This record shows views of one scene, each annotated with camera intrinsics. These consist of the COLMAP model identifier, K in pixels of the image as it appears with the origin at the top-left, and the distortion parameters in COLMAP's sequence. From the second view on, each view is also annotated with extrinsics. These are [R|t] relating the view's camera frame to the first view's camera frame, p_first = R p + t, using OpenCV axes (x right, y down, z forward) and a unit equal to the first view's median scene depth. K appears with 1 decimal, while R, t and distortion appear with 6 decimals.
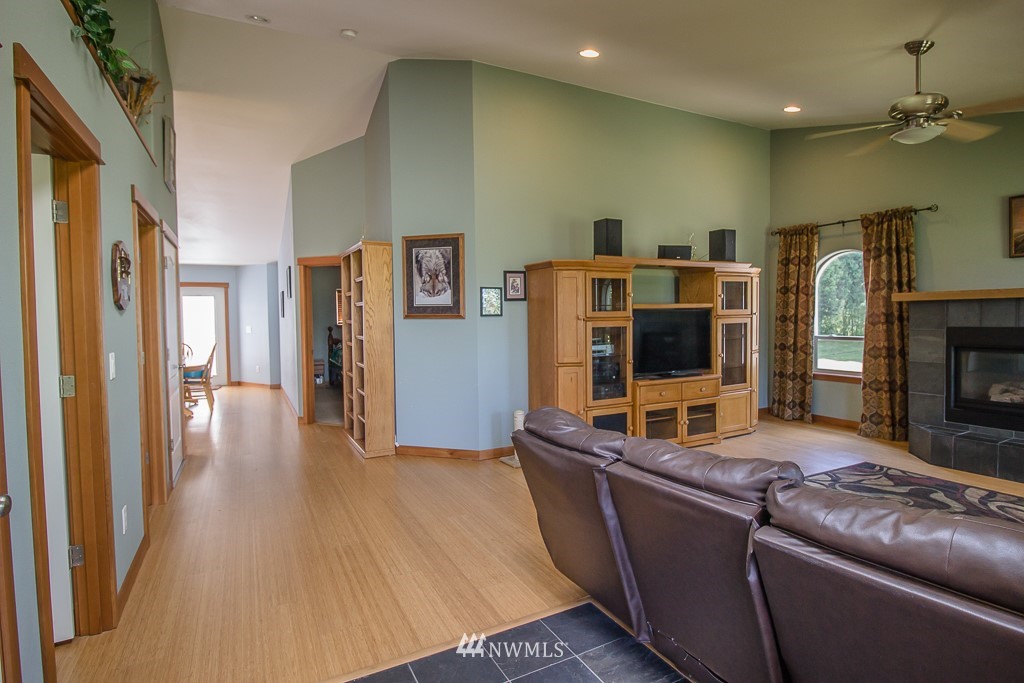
lens RADIAL K [[501.2, 0, 511.2], [0, 501.2, 336.0], [0, 0, 1]] dist [-0.010086, -0.006268]
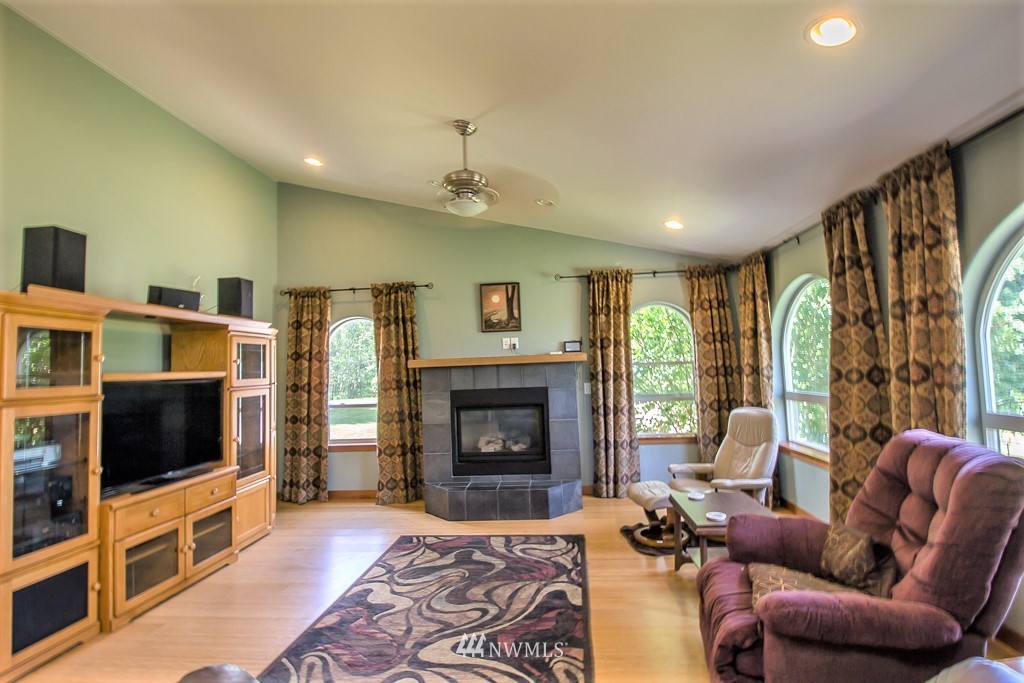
lens RADIAL K [[501.2, 0, 521.7], [0, 501.2, 332.0], [0, 0, 1]] dist [-0.010086, -0.006268]
pose [[0.539310, 0.056970, 0.840178, 0.006915], [0.063518, 0.992115, -0.108045, -0.015539], [-0.839708, 0.111636, 0.531439, 0.230856]]
